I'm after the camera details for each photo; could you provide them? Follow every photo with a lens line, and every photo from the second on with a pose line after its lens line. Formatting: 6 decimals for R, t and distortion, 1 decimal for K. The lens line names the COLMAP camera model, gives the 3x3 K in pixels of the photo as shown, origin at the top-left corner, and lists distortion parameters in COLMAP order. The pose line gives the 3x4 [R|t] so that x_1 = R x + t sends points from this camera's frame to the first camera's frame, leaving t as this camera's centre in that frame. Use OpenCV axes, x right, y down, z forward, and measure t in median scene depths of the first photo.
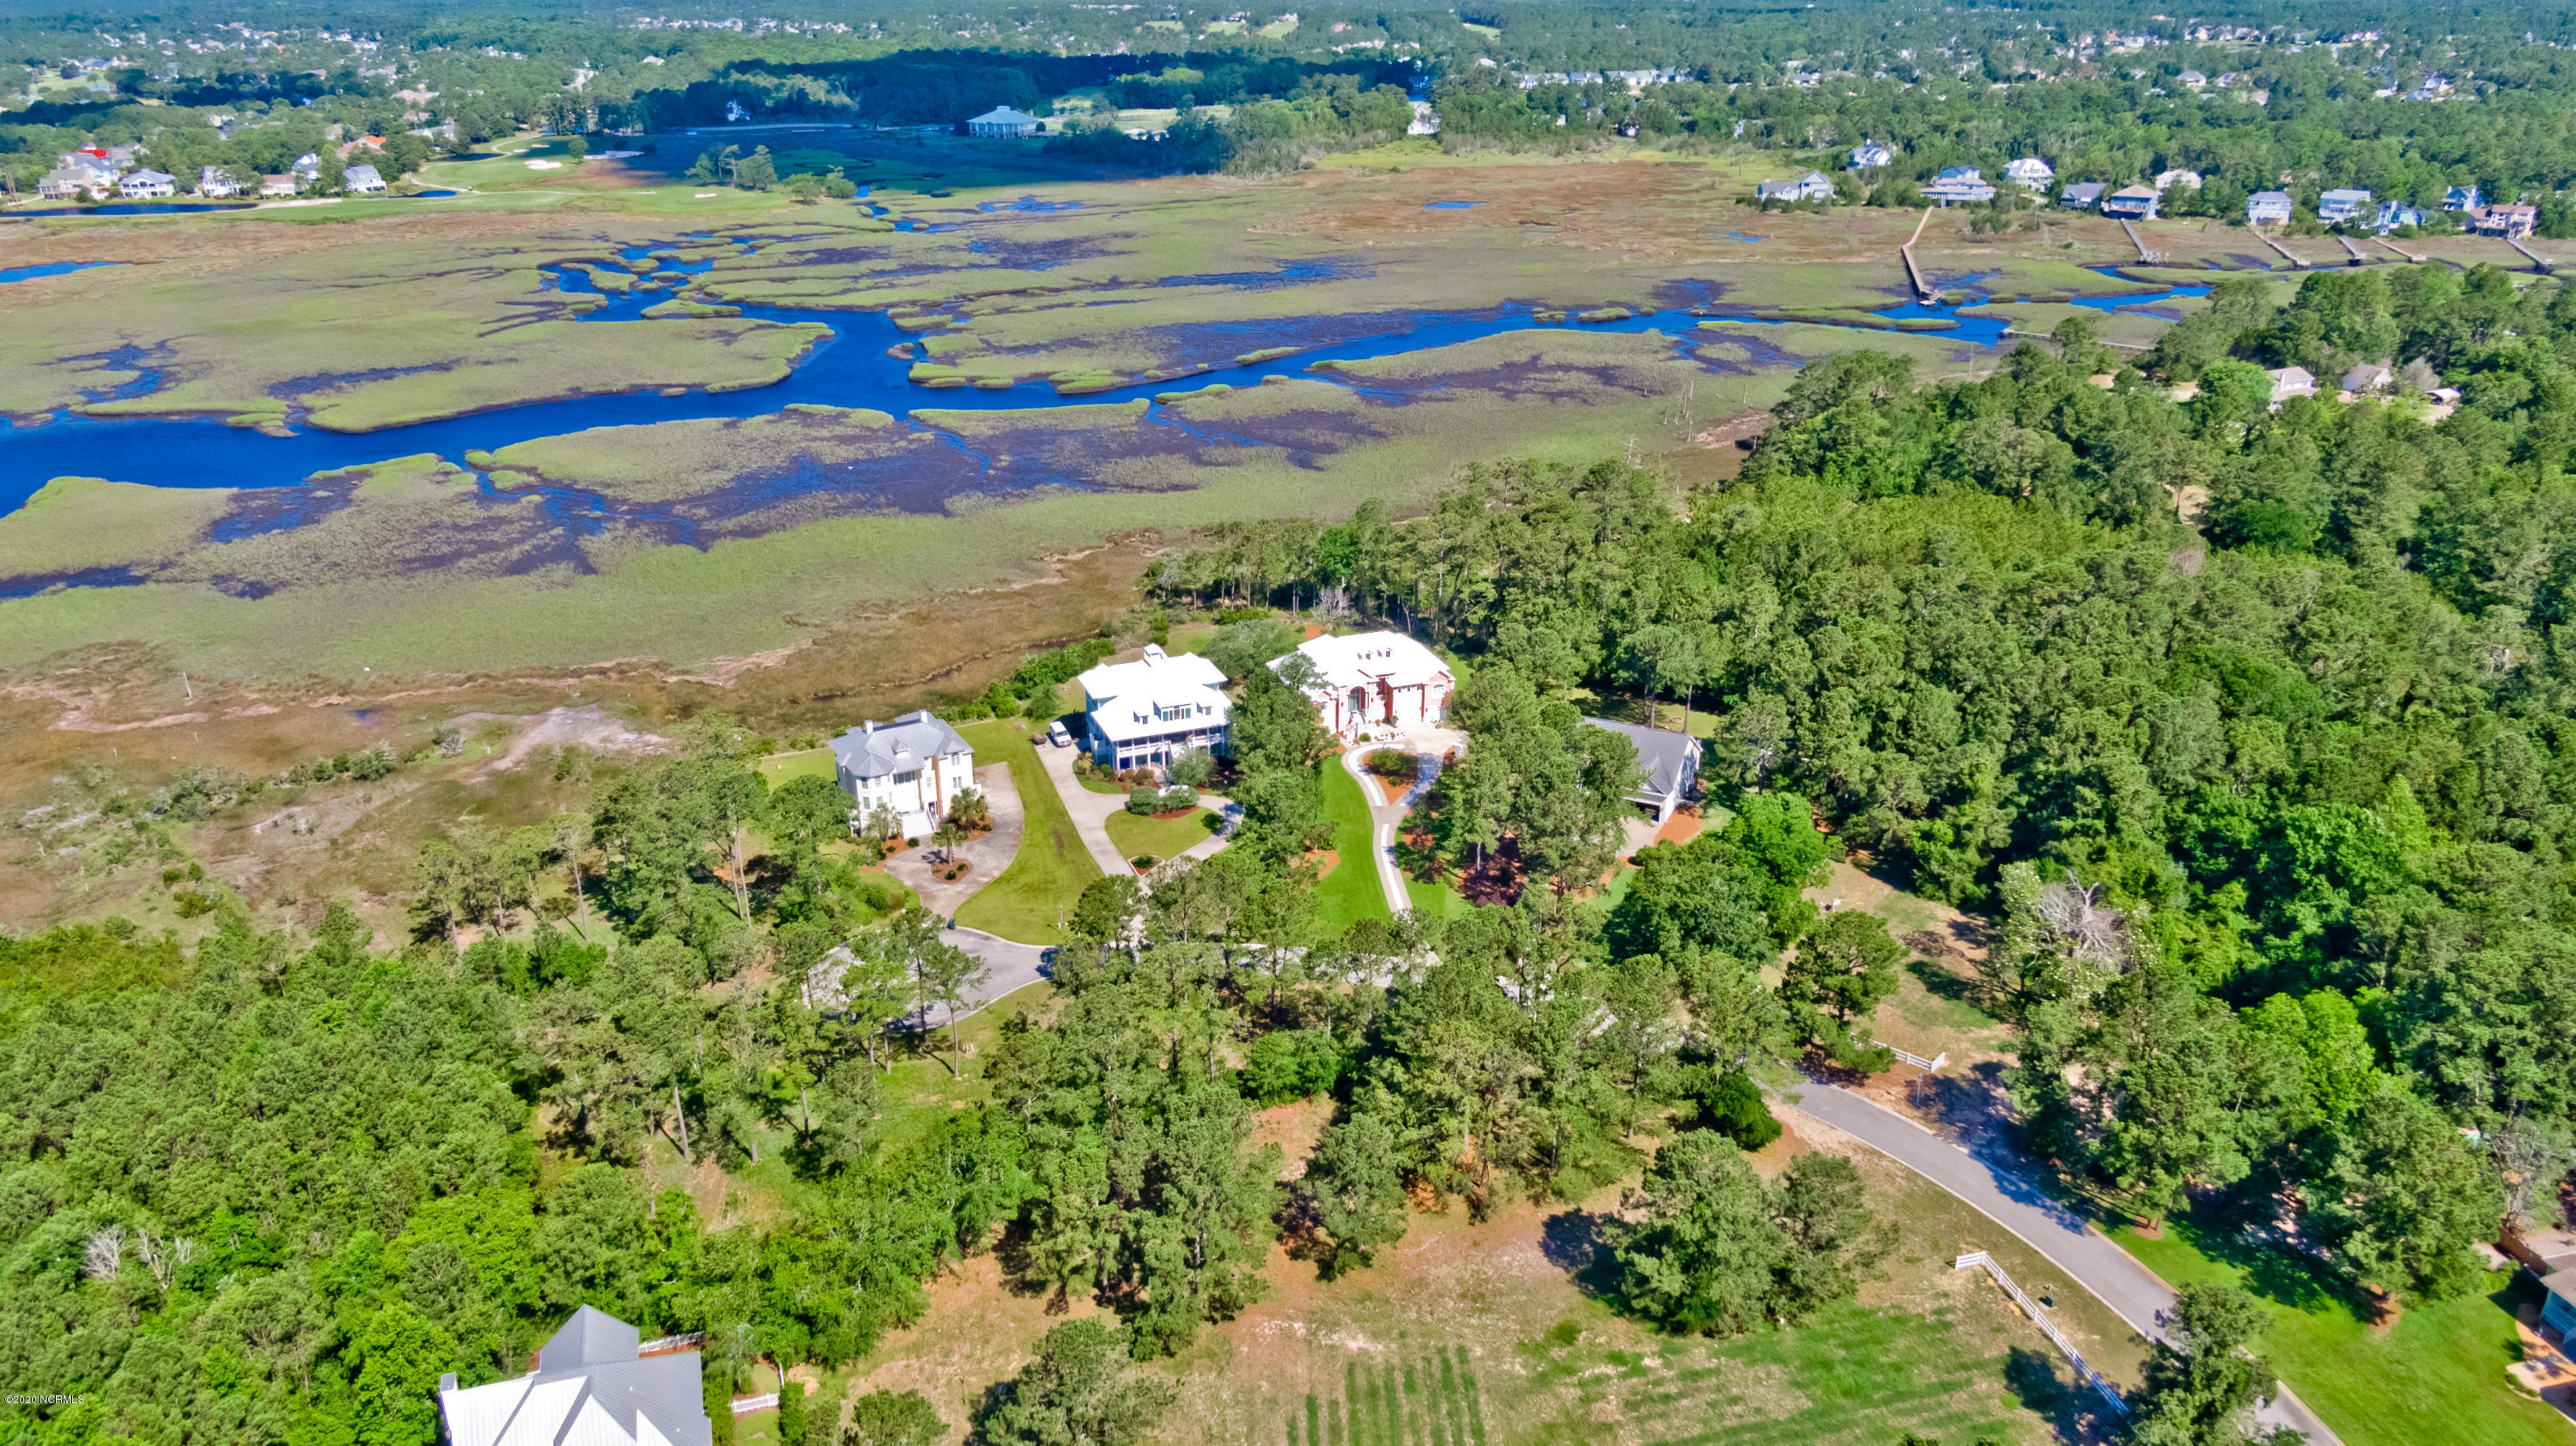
lens RADIAL K [[1842.7, 0, 1273.0], [0, 1842.7, 723.6], [0, 0, 1]] dist [0.039977, -0.055482]
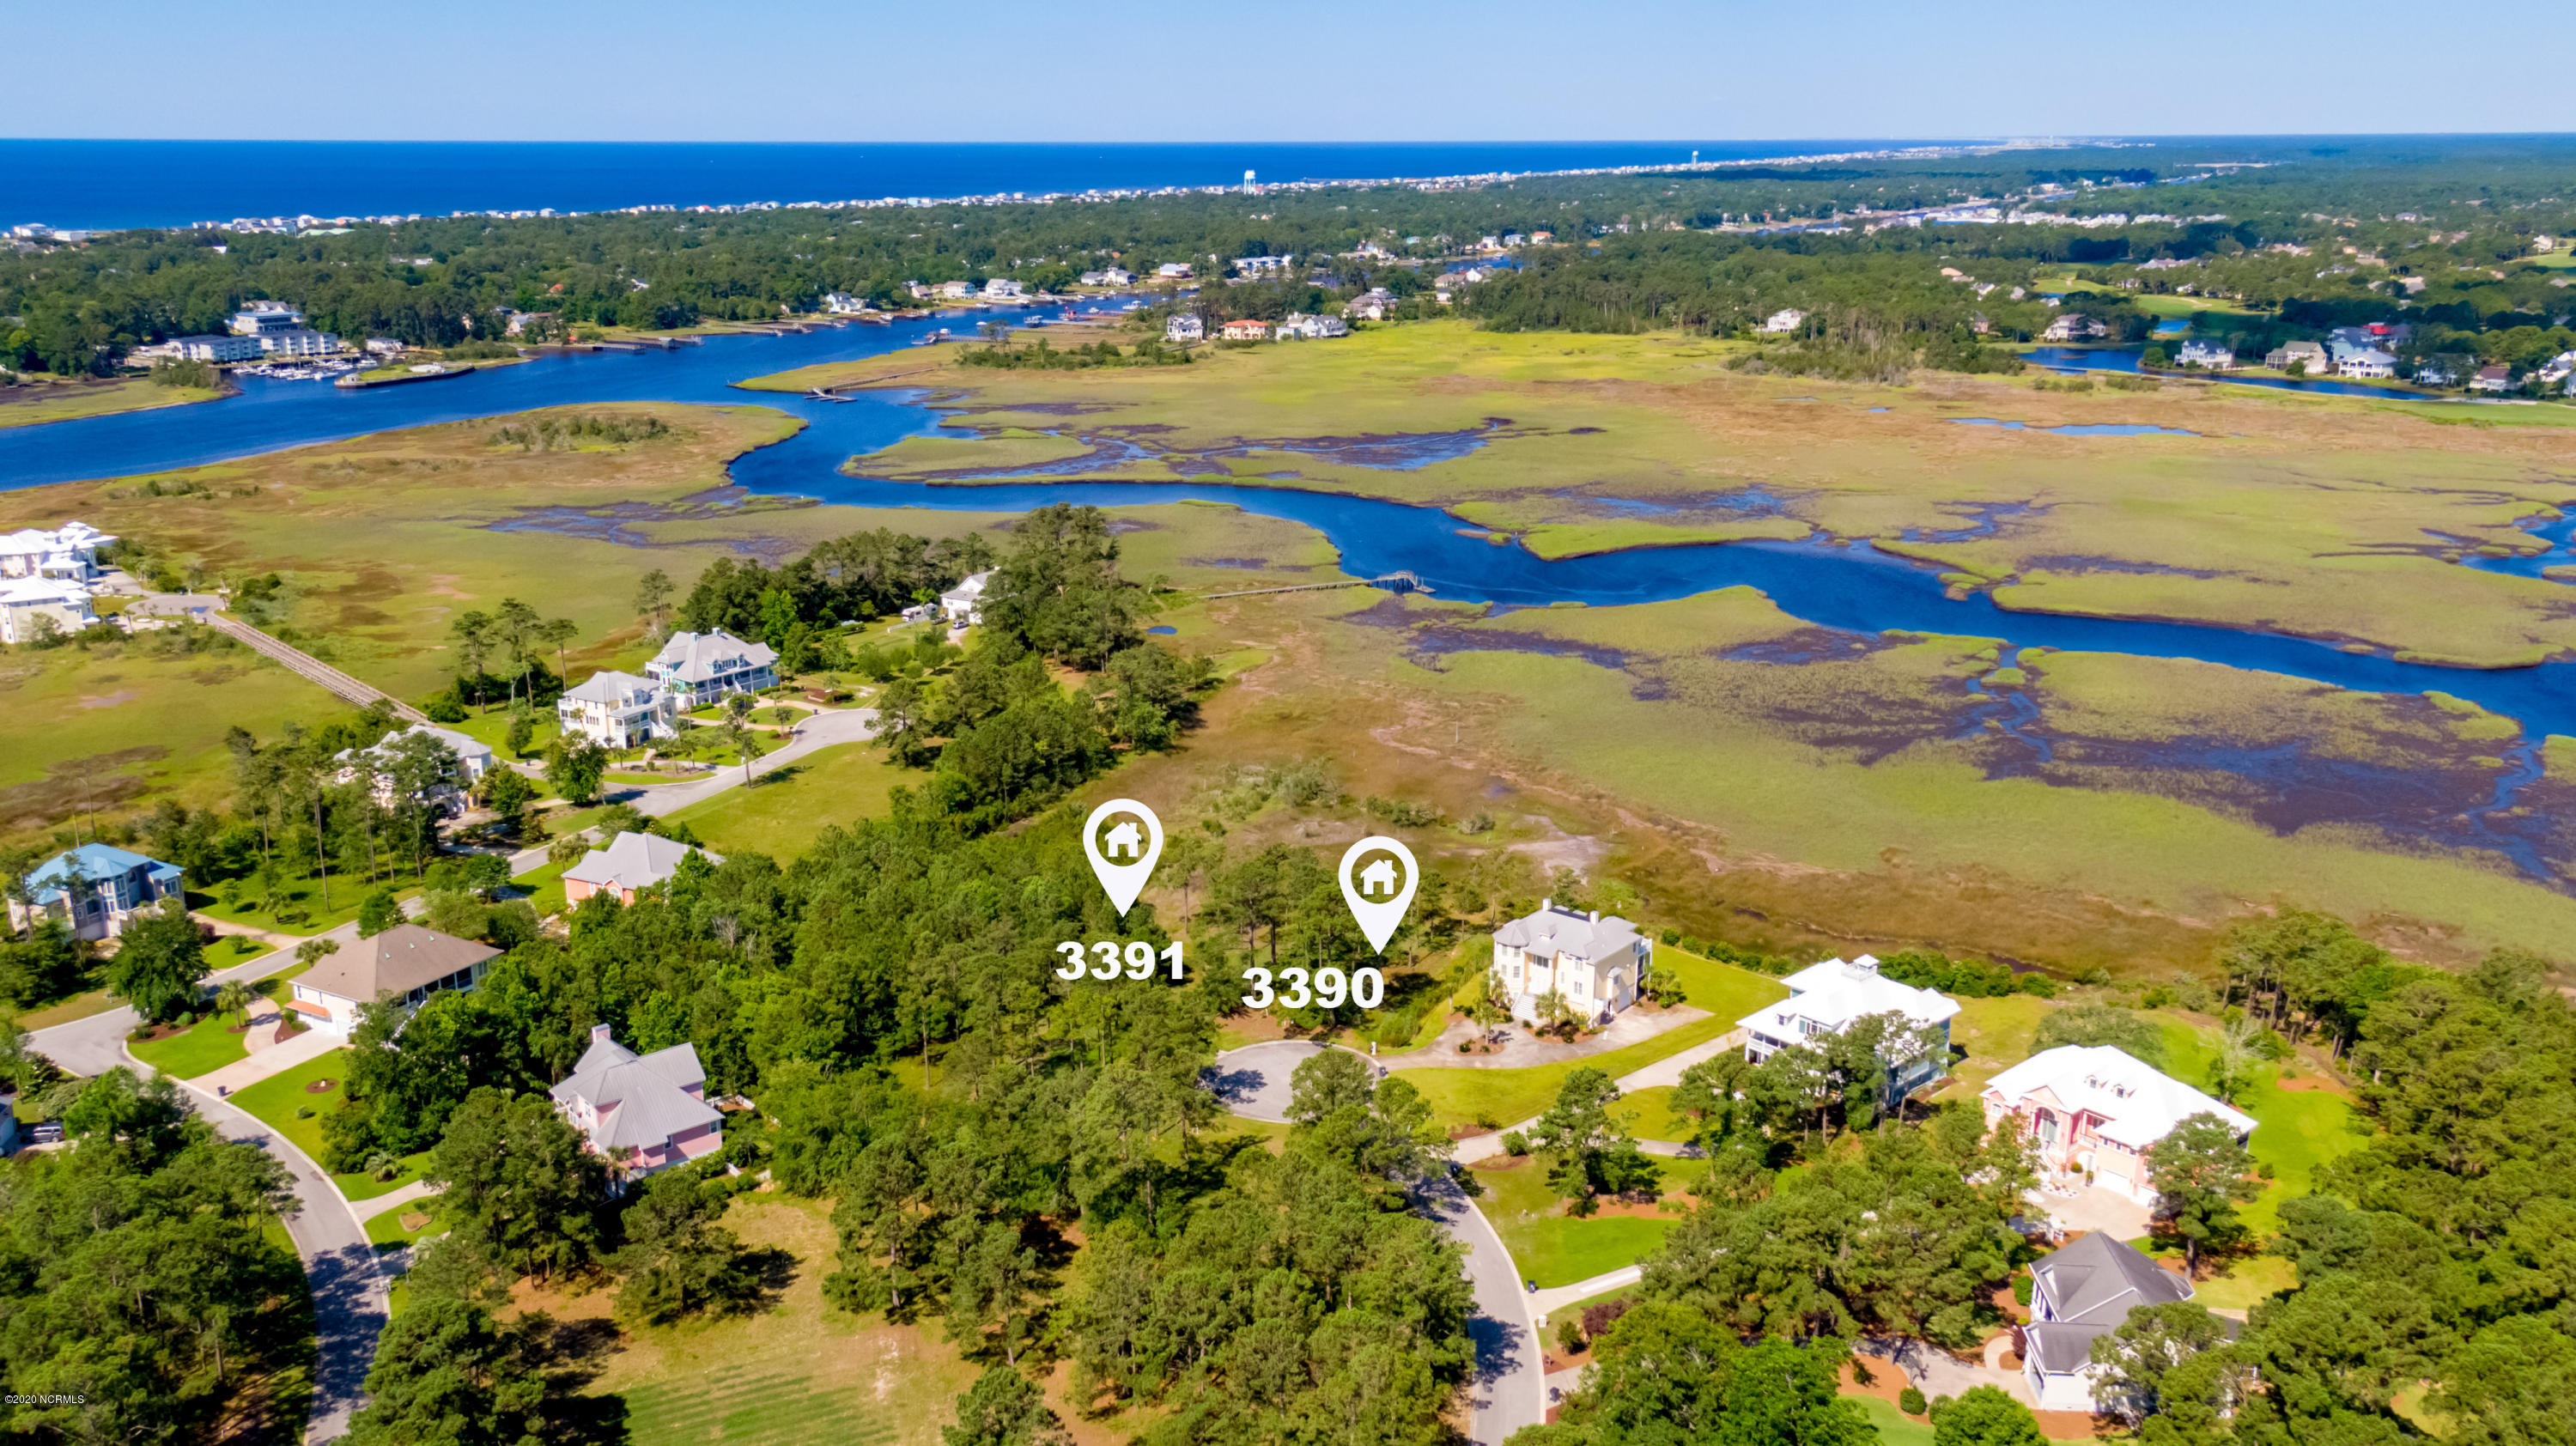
lens RADIAL K [[2090.6, 0, 1267.6], [0, 2090.6, 723.2], [0, 0, 1]] dist [0.032936, -0.034538]
pose [[0.381711, 0.255781, -0.888185, 0.465218], [-0.352401, 0.928635, 0.115980, -0.110139], [0.854465, 0.268726, 0.444608, 0.202851]]
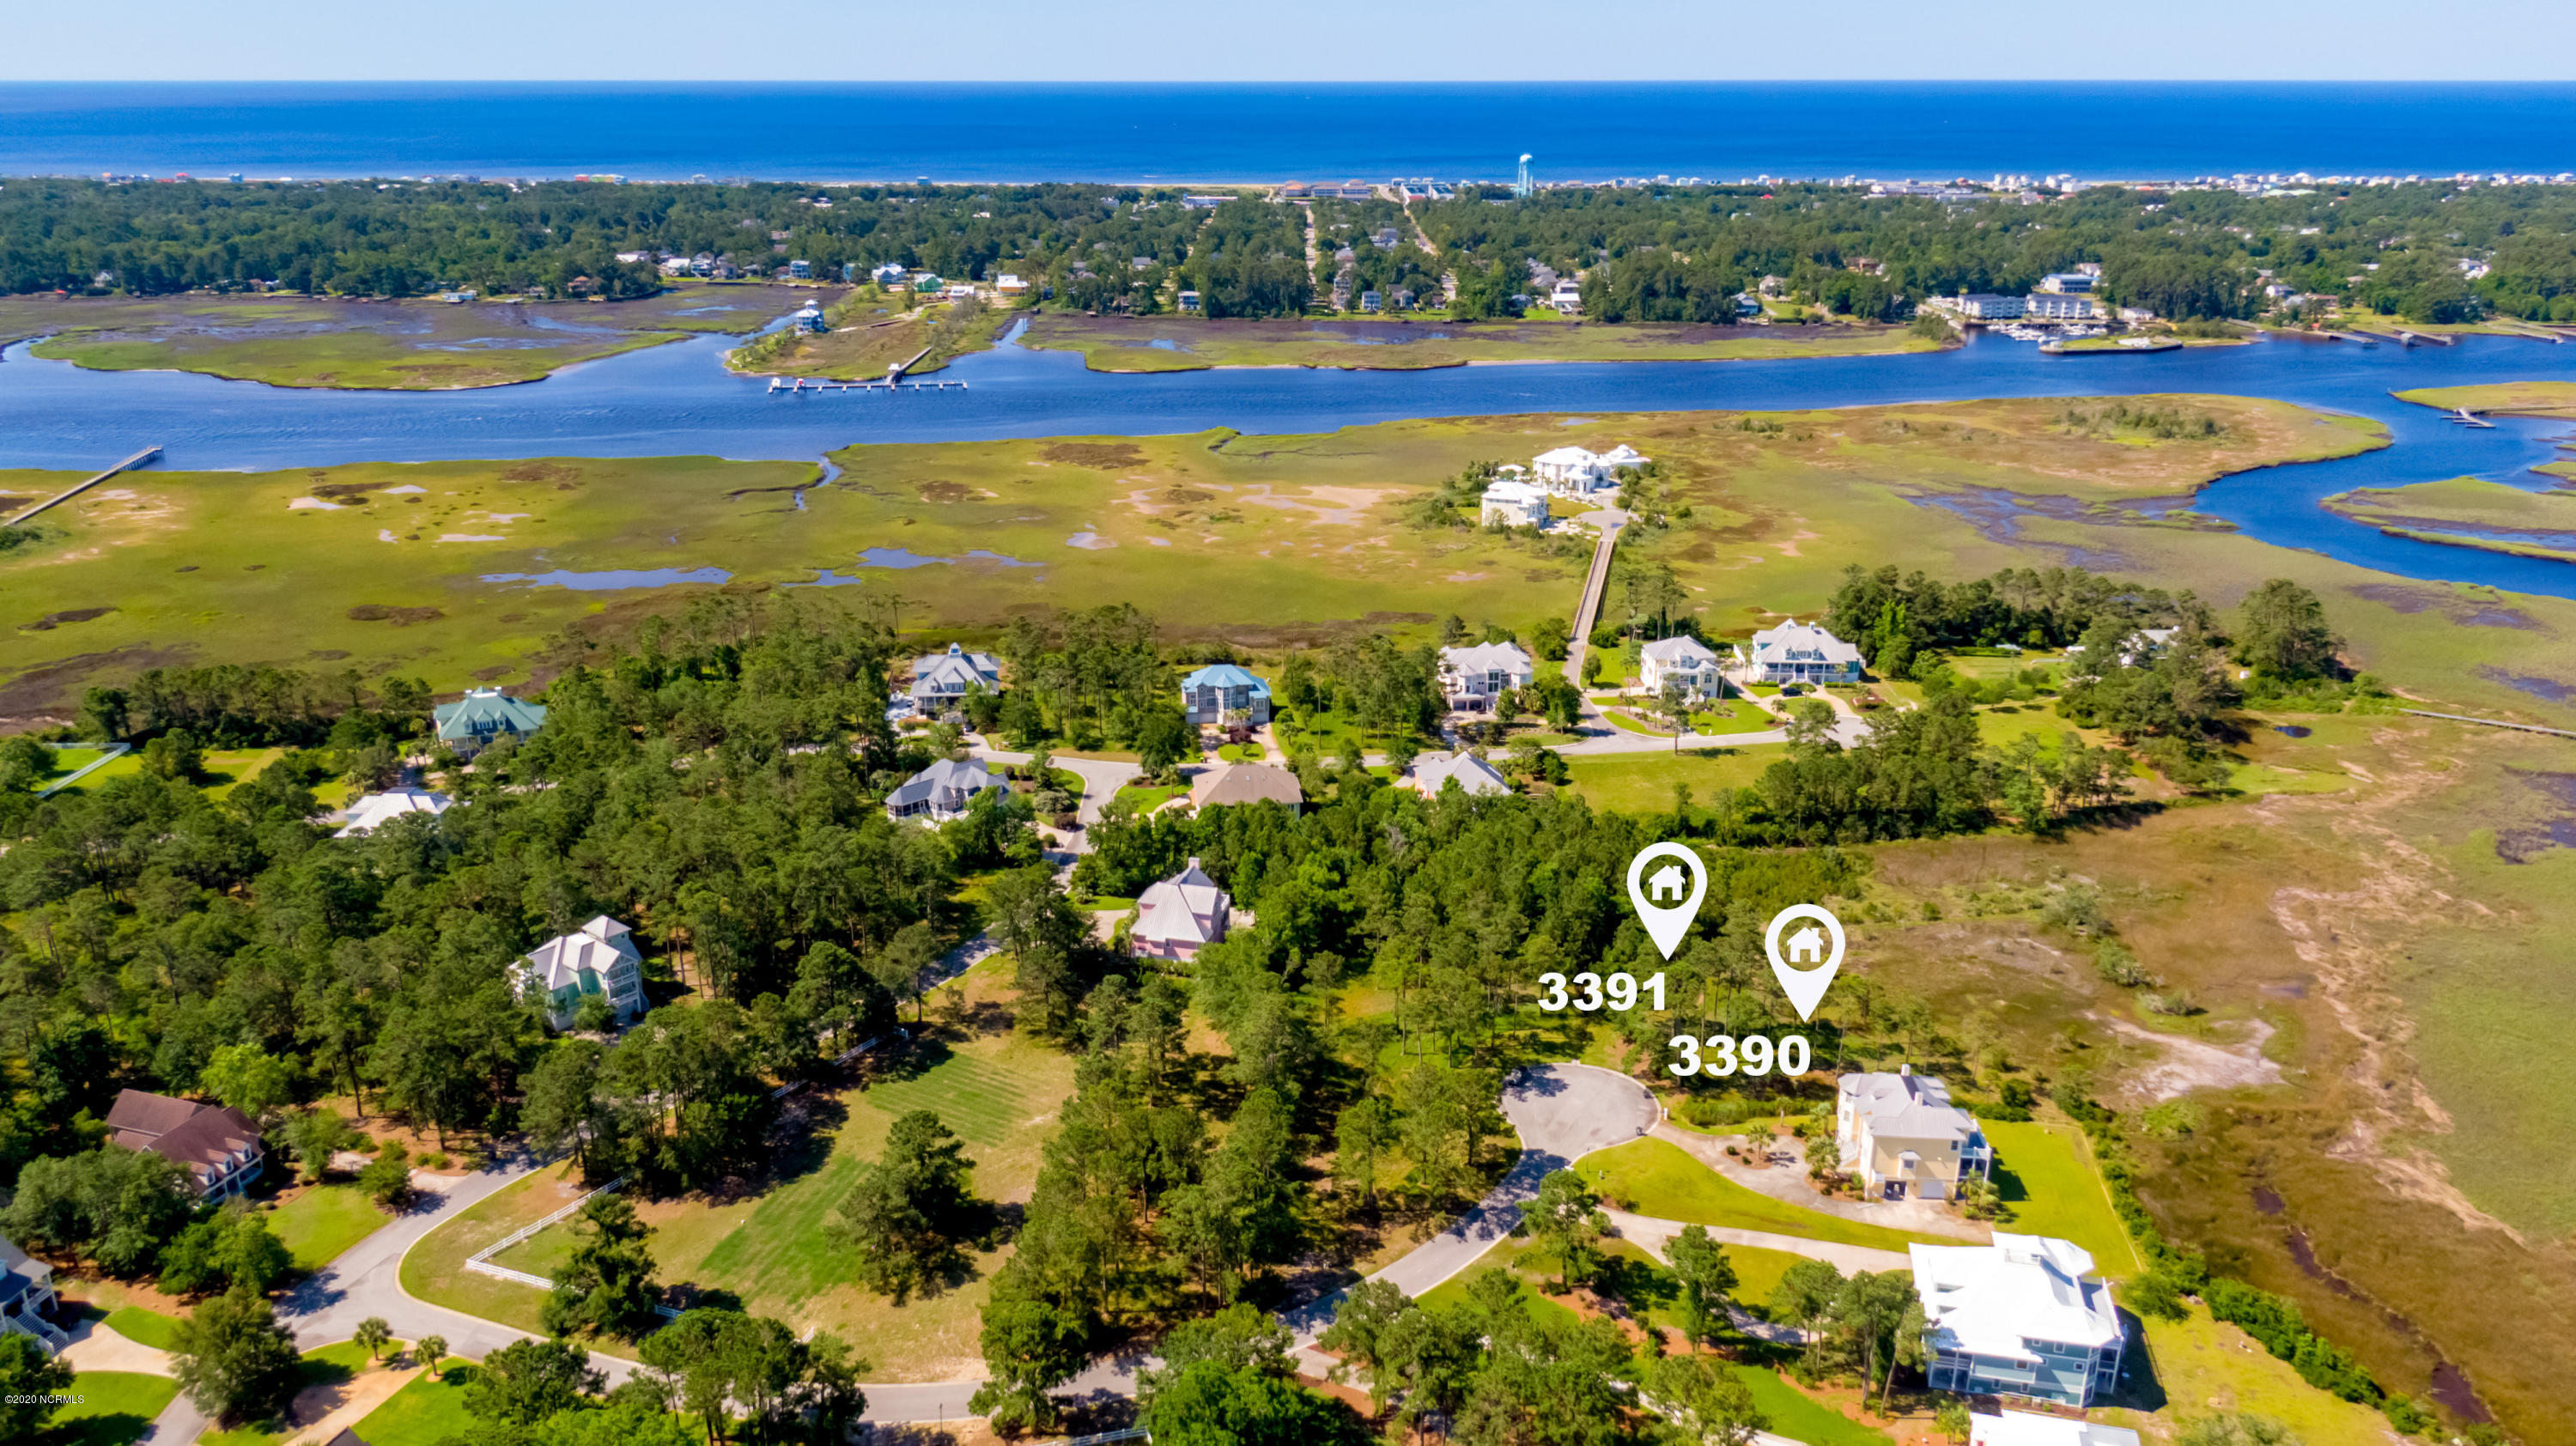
lens RADIAL K [[1842.7, 0, 1276.0], [0, 1842.7, 762.2], [0, 0, 1]] dist [0.039977, -0.055482]
pose [[-0.543069, 0.298280, -0.784923, 0.470066], [-0.313982, 0.794834, 0.519282, -0.359366], [0.778775, 0.528458, -0.337995, 0.623288]]
